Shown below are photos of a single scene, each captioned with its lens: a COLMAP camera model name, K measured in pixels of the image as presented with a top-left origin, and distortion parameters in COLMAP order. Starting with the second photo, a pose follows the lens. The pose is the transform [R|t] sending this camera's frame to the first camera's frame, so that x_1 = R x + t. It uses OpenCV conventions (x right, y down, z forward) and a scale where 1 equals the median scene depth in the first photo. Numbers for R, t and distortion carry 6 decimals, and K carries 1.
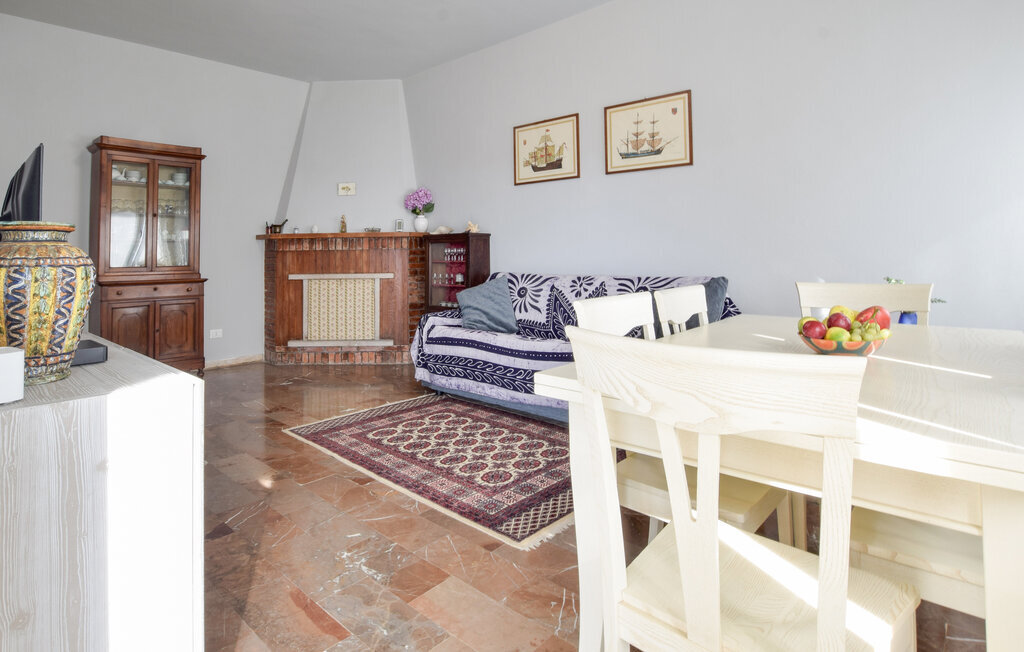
lens RADIAL K [[555.4, 0, 462.5], [0, 555.4, 232.4], [0, 0, 1]] dist [-0.027594, -0.000049]
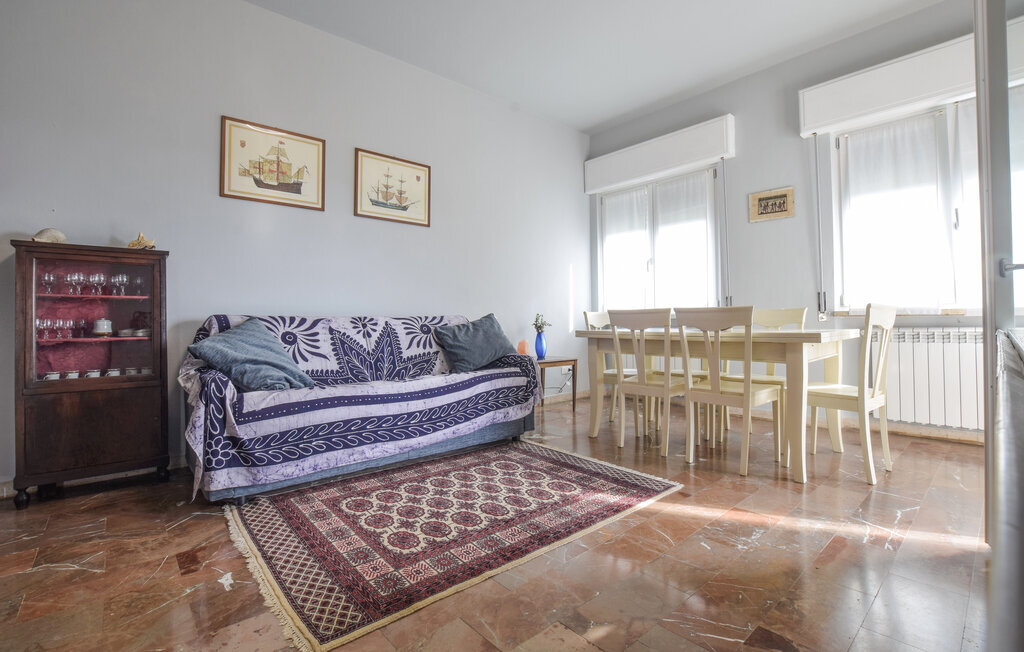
lens RADIAL K [[458.2, 0, 511.7], [0, 458.2, 316.9], [0, 0, 1]] dist [-0.031012, 0.000249]
pose [[0.065946, 0.017752, 0.997665, -0.543193], [-0.029911, 0.999428, -0.015806, 0.082599], [-0.997375, -0.028799, 0.066439, 0.677615]]
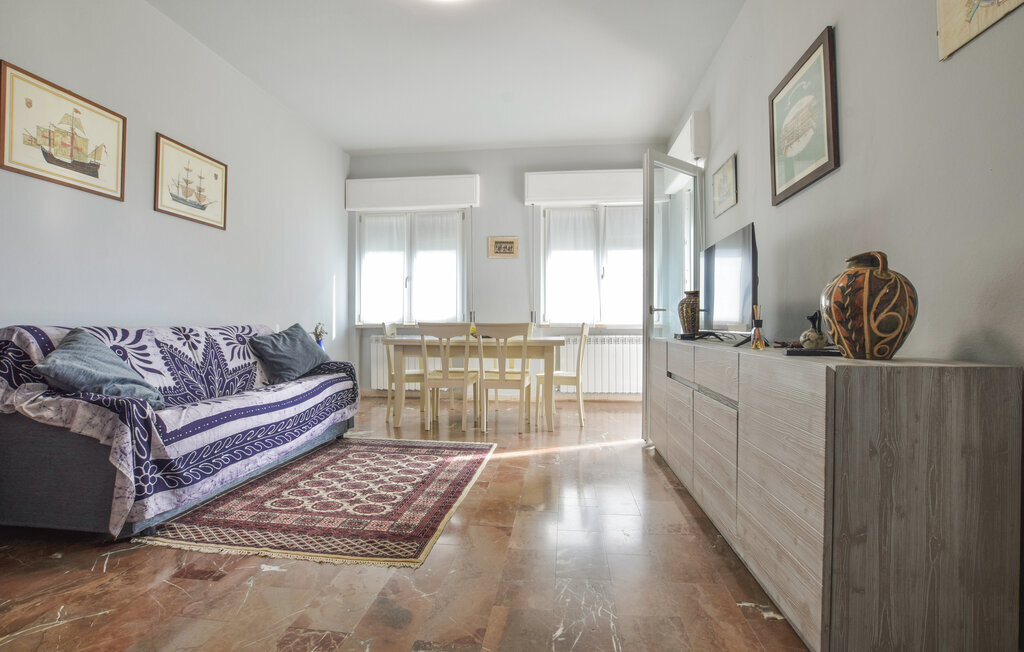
lens RADIAL K [[467.5, 0, 512.0], [0, 467.5, 326.0], [0, 0, 1]] dist [-0.020299, 0.000045]
pose [[-0.615189, 0.003181, 0.788373, -0.663145], [-0.026399, 0.999348, -0.024633, 0.080379], [-0.787938, -0.035966, -0.614704, 1.020764]]
